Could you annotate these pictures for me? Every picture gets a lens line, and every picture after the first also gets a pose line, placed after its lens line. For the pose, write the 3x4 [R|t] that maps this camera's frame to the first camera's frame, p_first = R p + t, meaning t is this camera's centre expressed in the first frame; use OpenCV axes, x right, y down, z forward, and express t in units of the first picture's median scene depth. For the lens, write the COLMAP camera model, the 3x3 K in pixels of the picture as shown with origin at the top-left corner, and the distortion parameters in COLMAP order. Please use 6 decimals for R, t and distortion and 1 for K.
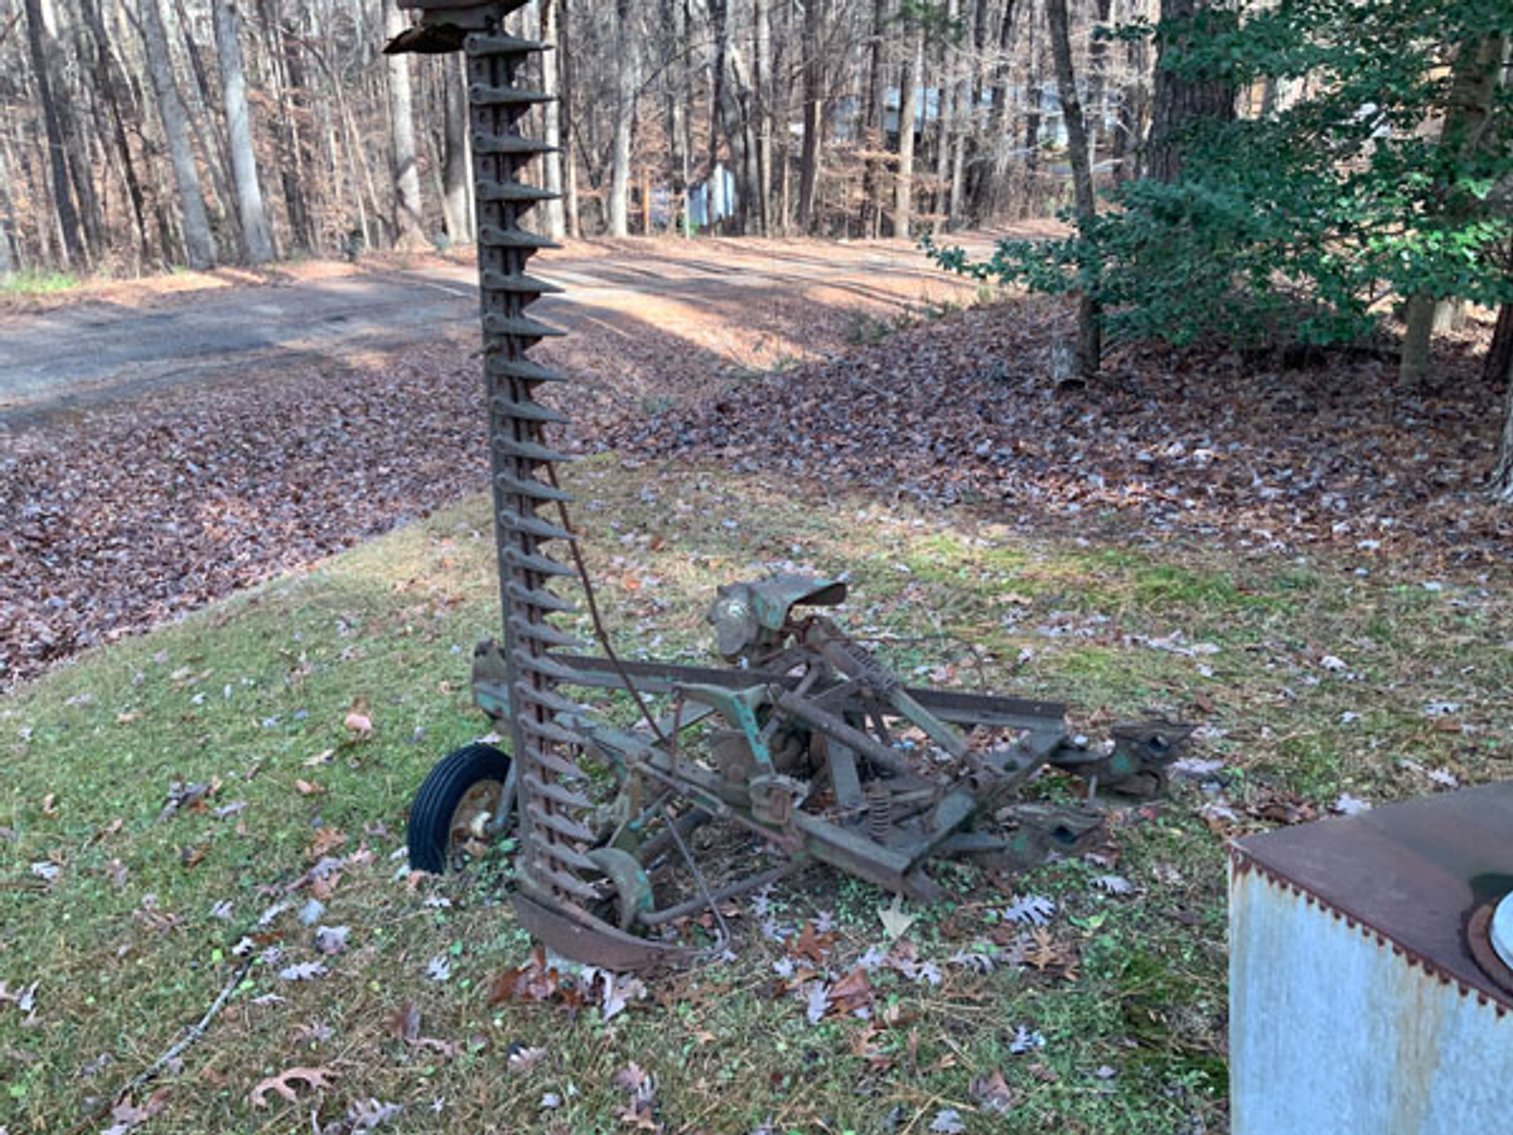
lens RADIAL K [[1287.8, 0, 757.2], [0, 1287.8, 573.4], [0, 0, 1]] dist [0.033255, -0.089846]
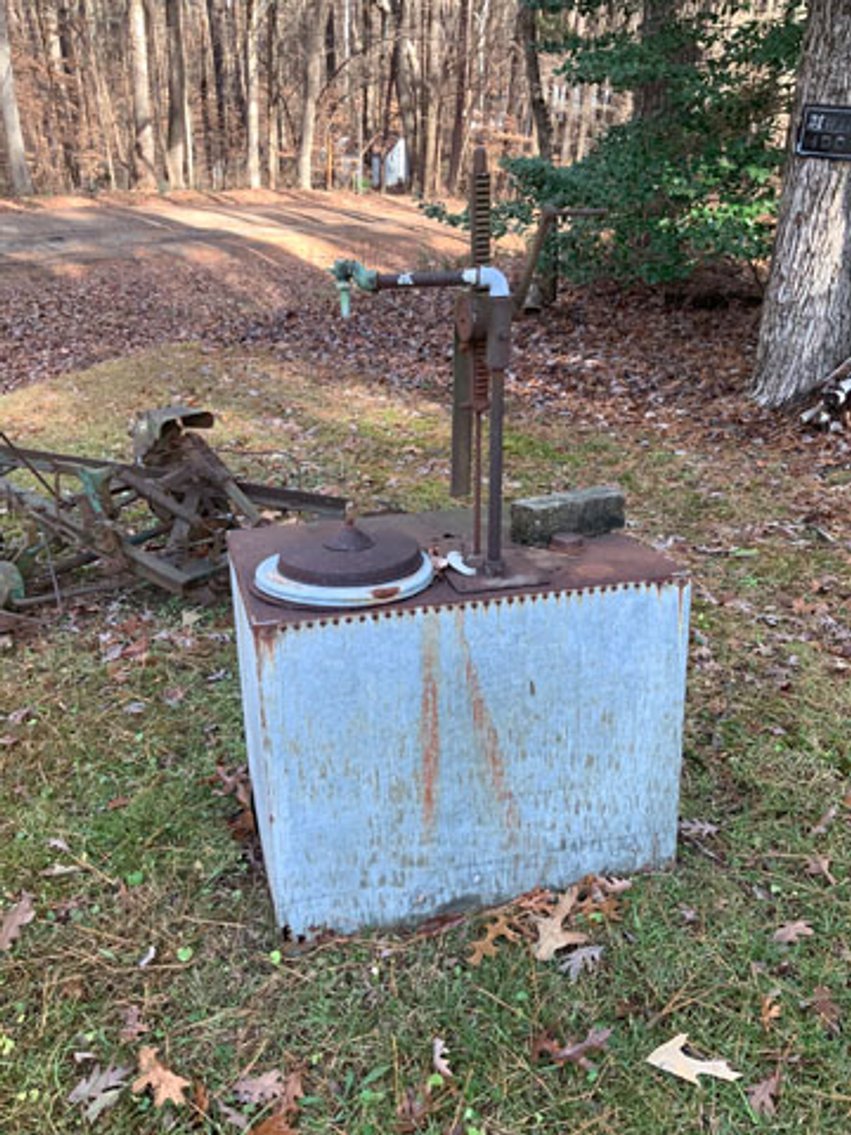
lens RADIAL K [[966.0, 0, 422.8], [0, 966.0, 573.8], [0, 0, 1]] dist [0.033255, -0.089846]
pose [[0.998360, 0.057242, -0.000702, 0.101382], [-0.056788, 0.991844, 0.114104, 0.015609], [0.007228, -0.113877, 0.993469, -0.049083]]
